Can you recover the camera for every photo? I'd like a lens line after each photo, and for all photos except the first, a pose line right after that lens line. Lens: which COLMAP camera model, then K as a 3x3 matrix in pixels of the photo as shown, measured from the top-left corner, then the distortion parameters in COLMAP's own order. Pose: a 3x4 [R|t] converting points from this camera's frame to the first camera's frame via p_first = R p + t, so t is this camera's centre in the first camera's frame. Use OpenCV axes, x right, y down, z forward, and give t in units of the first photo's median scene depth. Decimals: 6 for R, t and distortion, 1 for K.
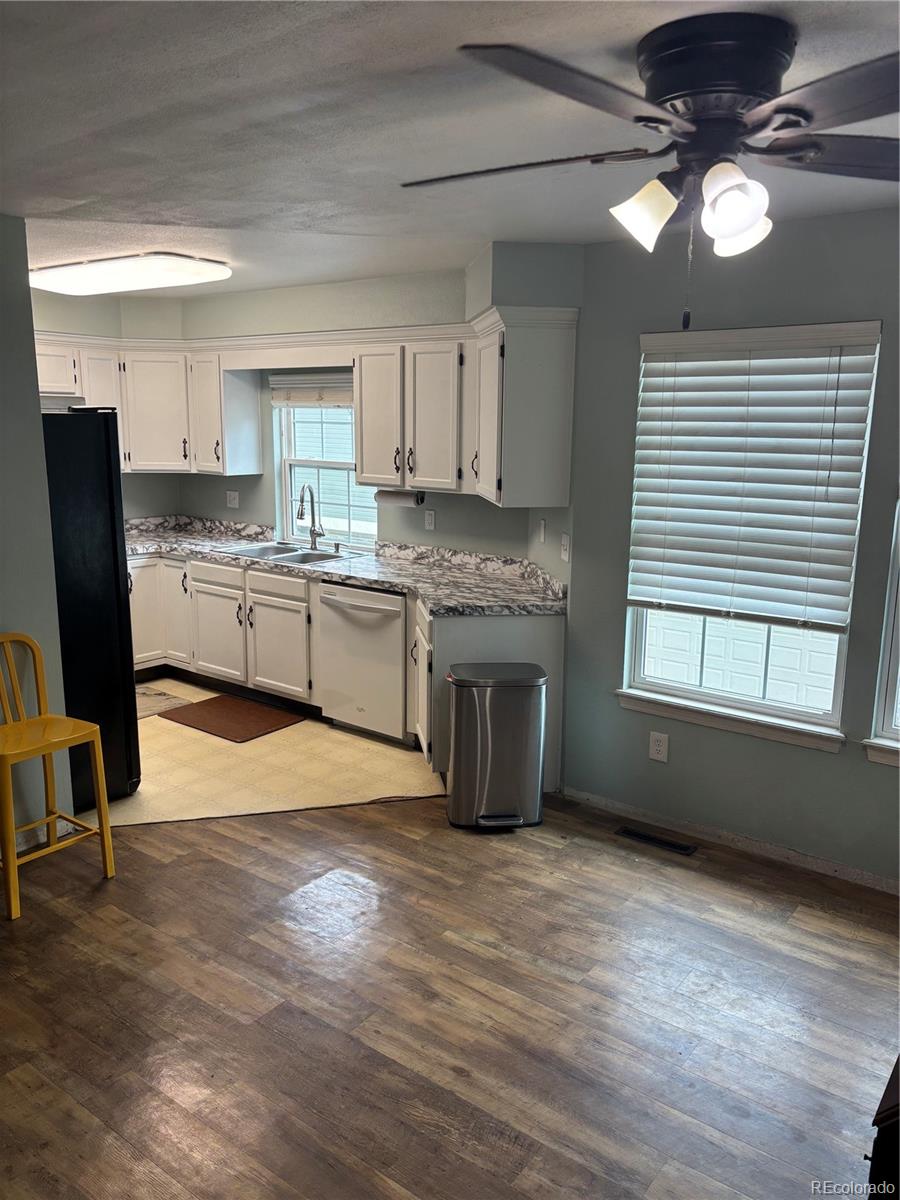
lens RADIAL K [[901.5, 0, 458.1], [0, 901.5, 604.1], [0, 0, 1]] dist [0.041282, -0.041427]
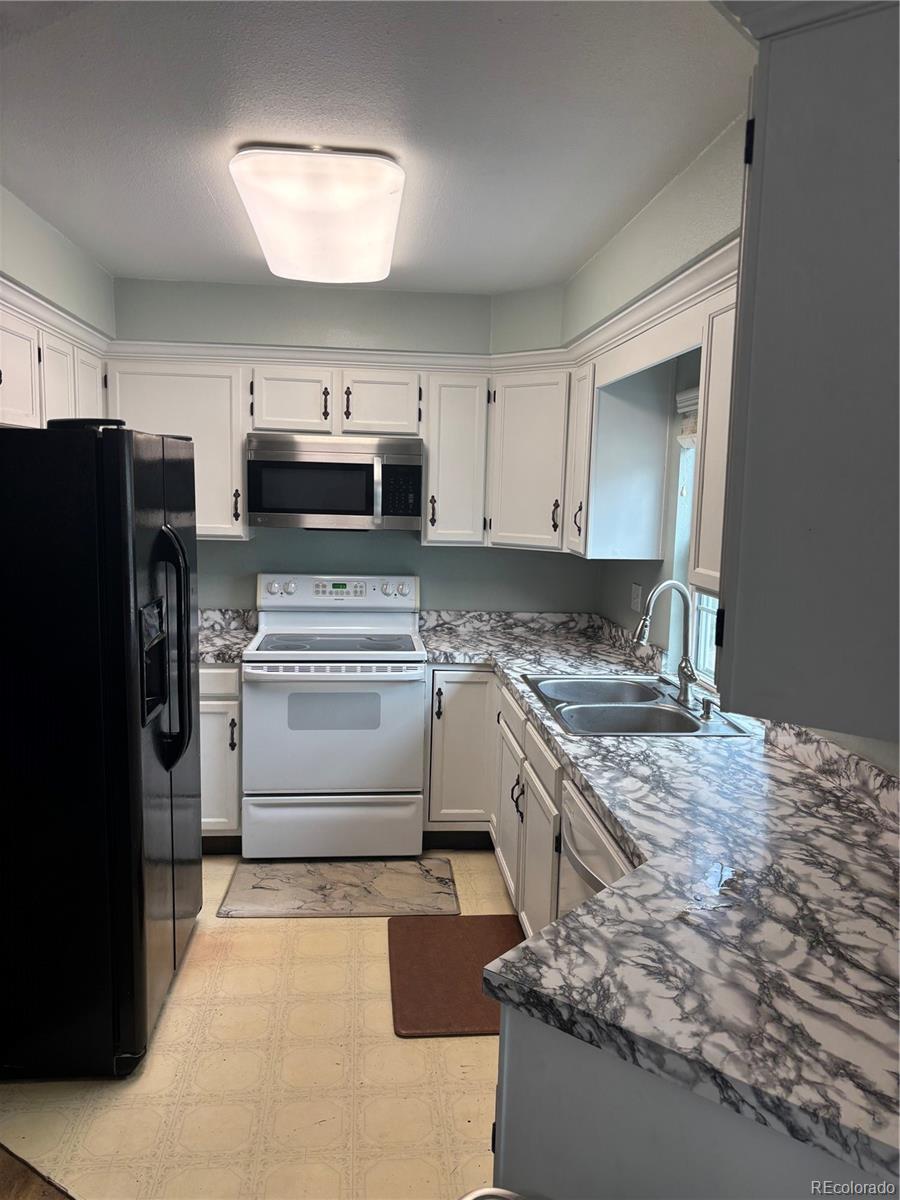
lens RADIAL K [[901.5, 0, 446.7], [0, 901.5, 603.6], [0, 0, 1]] dist [0.041282, -0.041427]
pose [[0.675391, 0.097716, -0.730957, 0.190886], [-0.167759, 0.985554, -0.023256, -0.119228], [0.718125, 0.138332, 0.682027, 0.758585]]
